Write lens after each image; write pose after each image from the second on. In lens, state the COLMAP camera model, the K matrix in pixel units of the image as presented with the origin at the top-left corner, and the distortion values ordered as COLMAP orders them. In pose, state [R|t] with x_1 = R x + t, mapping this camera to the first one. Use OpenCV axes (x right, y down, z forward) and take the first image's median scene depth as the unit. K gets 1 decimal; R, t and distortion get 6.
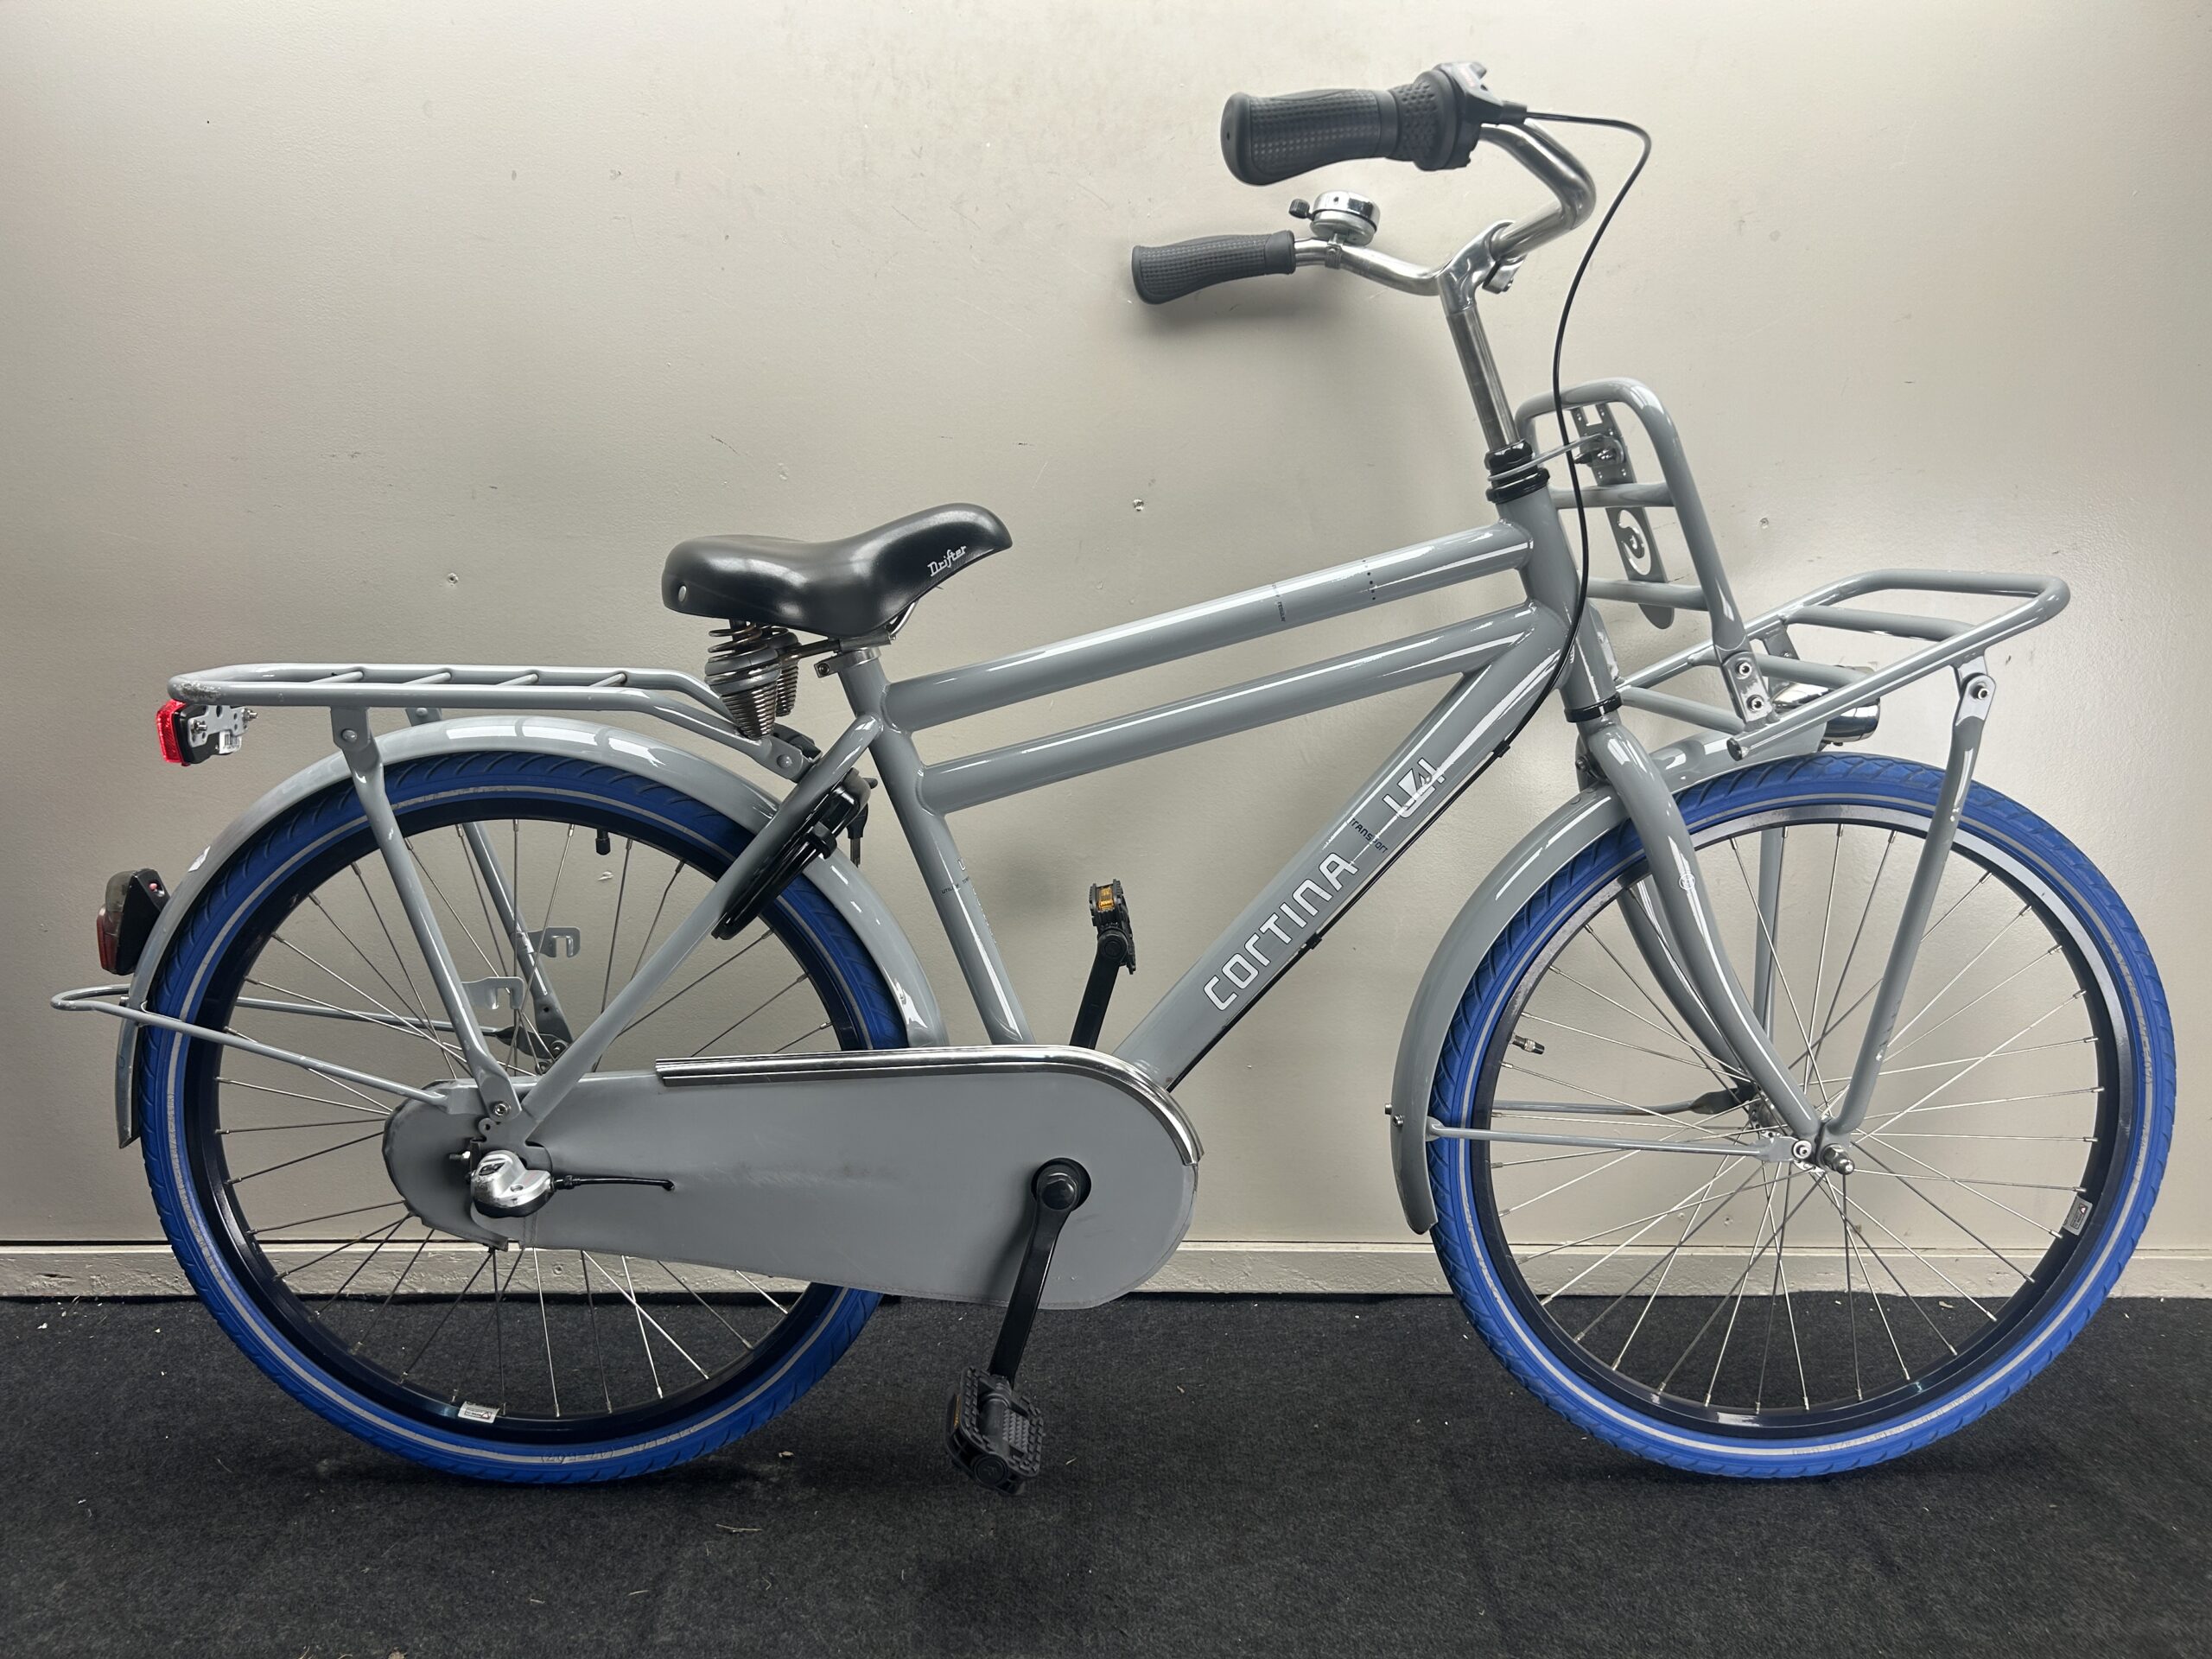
lens RADIAL K [[1705.9, 0, 1107.0], [0, 1705.9, 832.0], [0, 0, 1]] dist [0.076667, -0.056553]
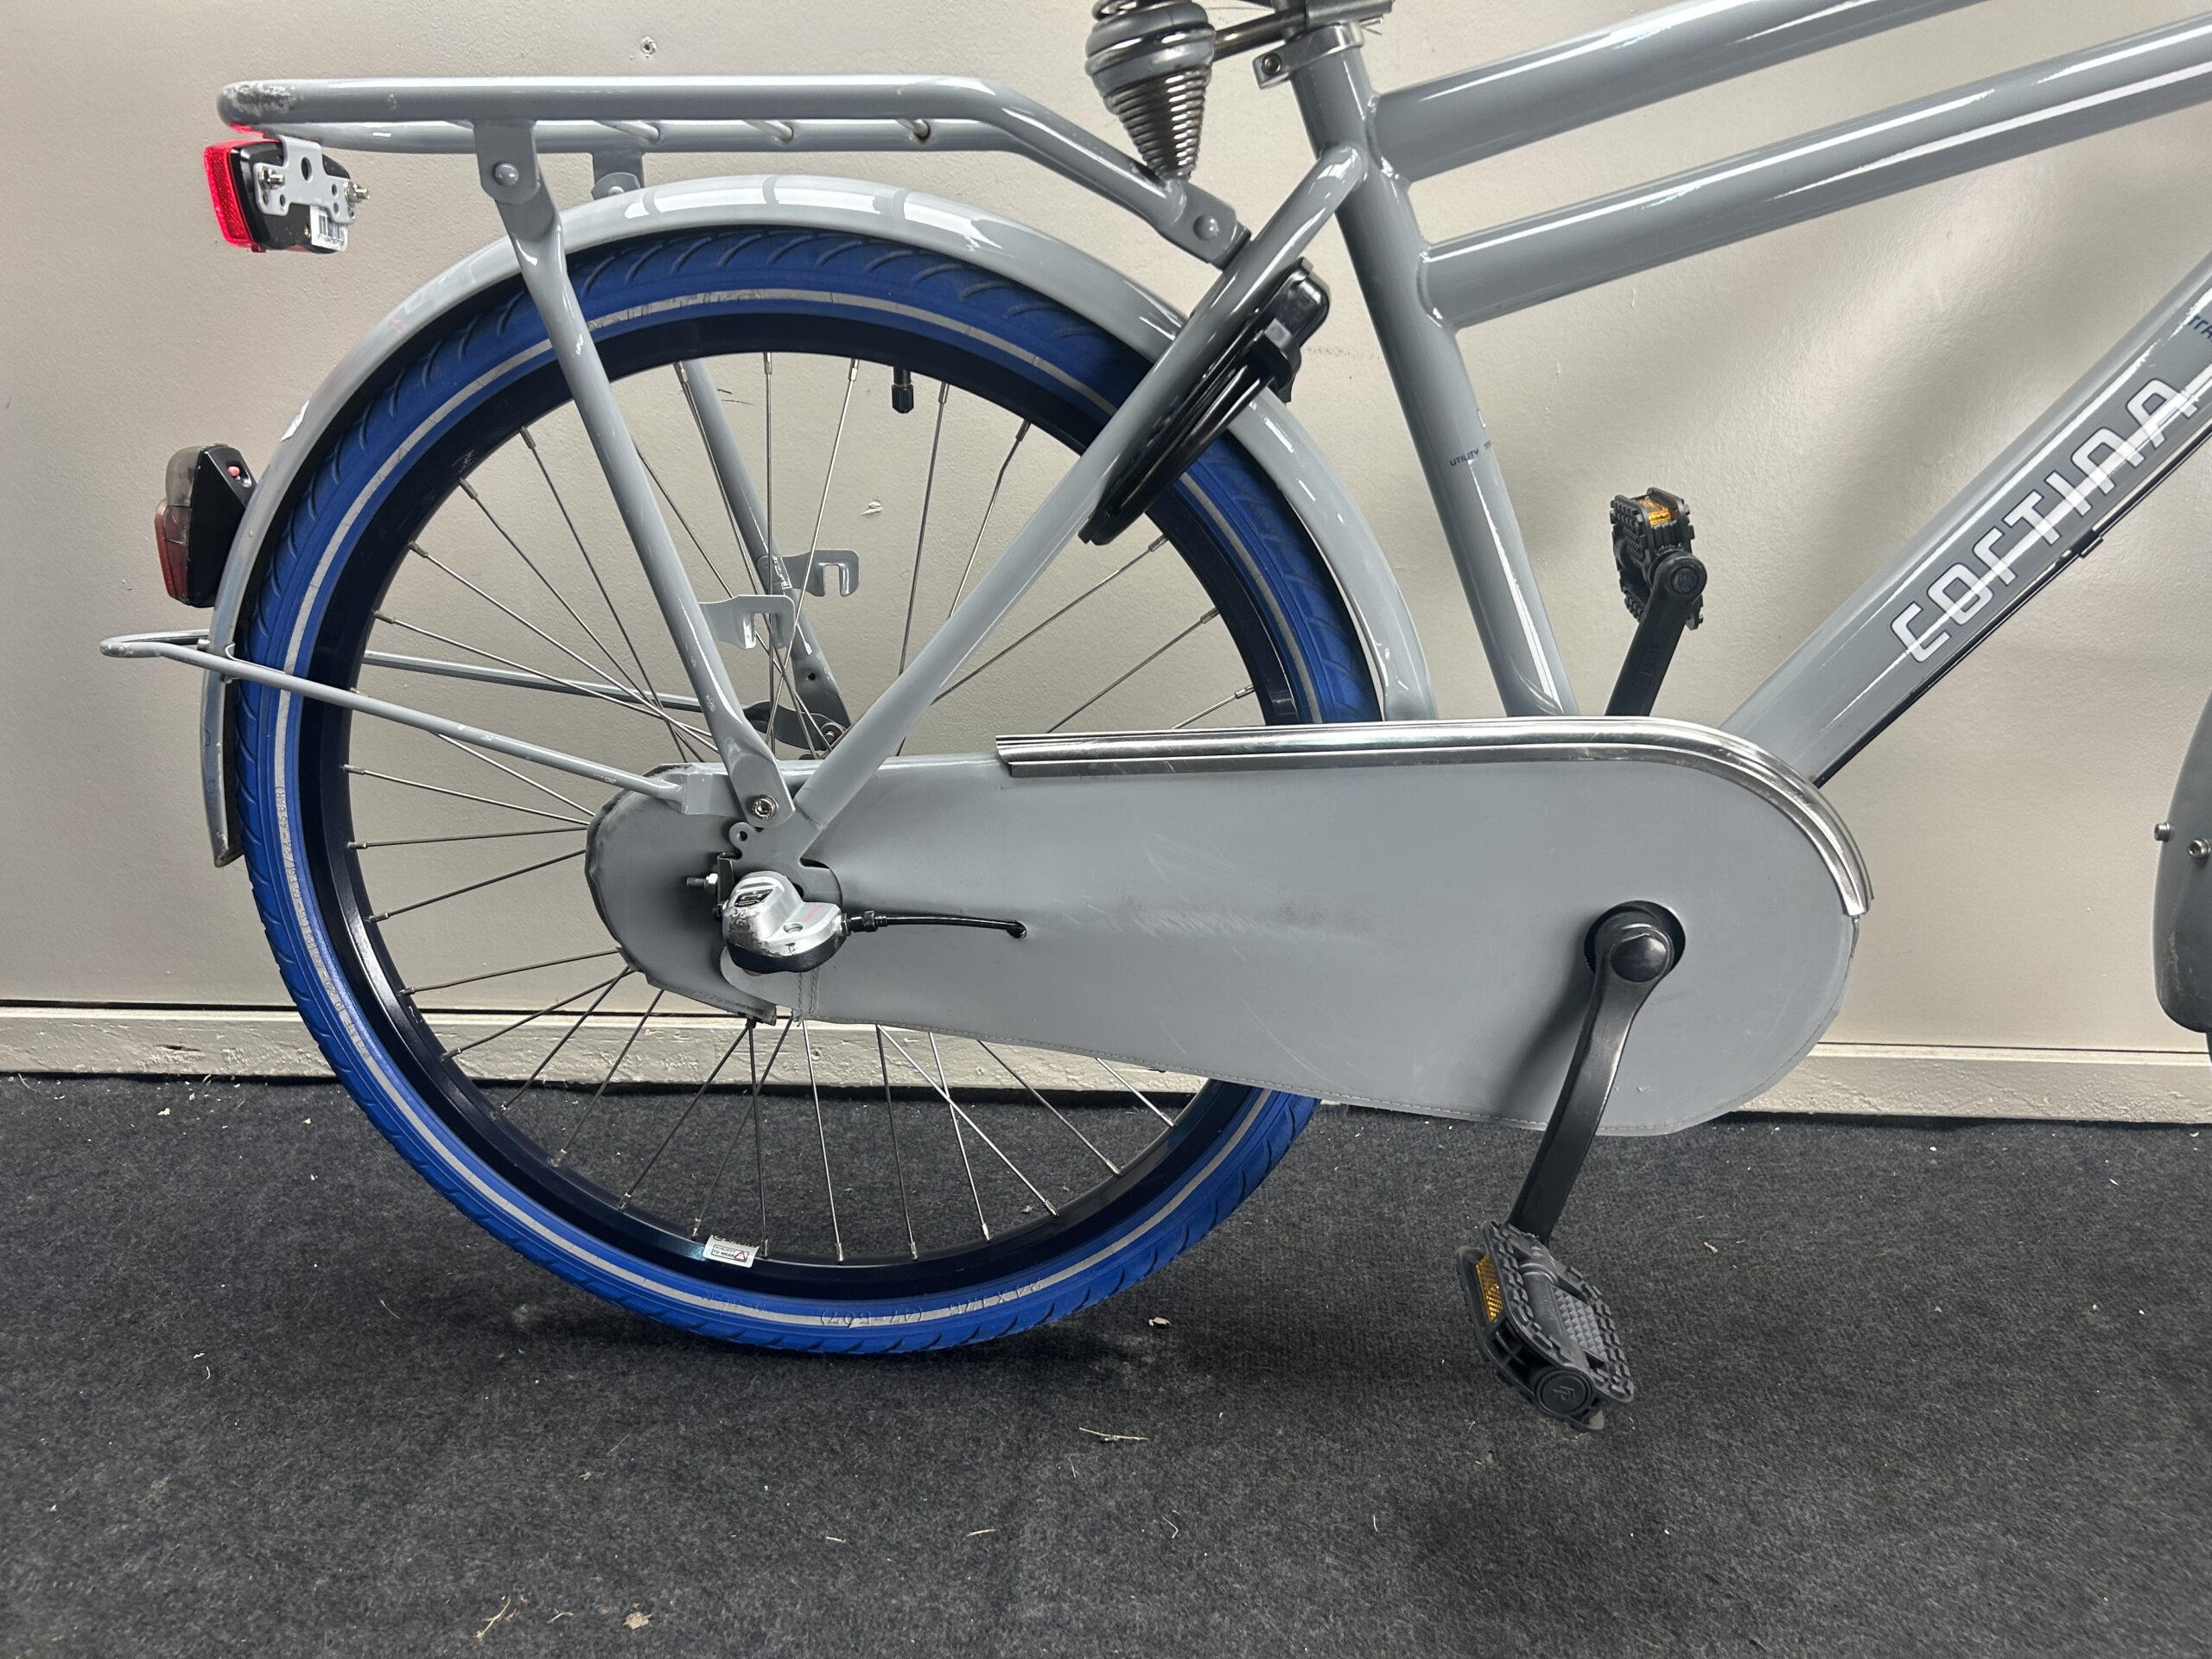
lens RADIAL K [[1677.1, 0, 1100.1], [0, 1677.1, 812.0], [0, 0, 1]] dist [0.044011, -0.003873]
pose [[0.996140, 0.005650, -0.087592, -0.165481], [0.003100, 0.995039, 0.099435, 0.096899], [0.087719, -0.099323, 0.991181, 0.378410]]
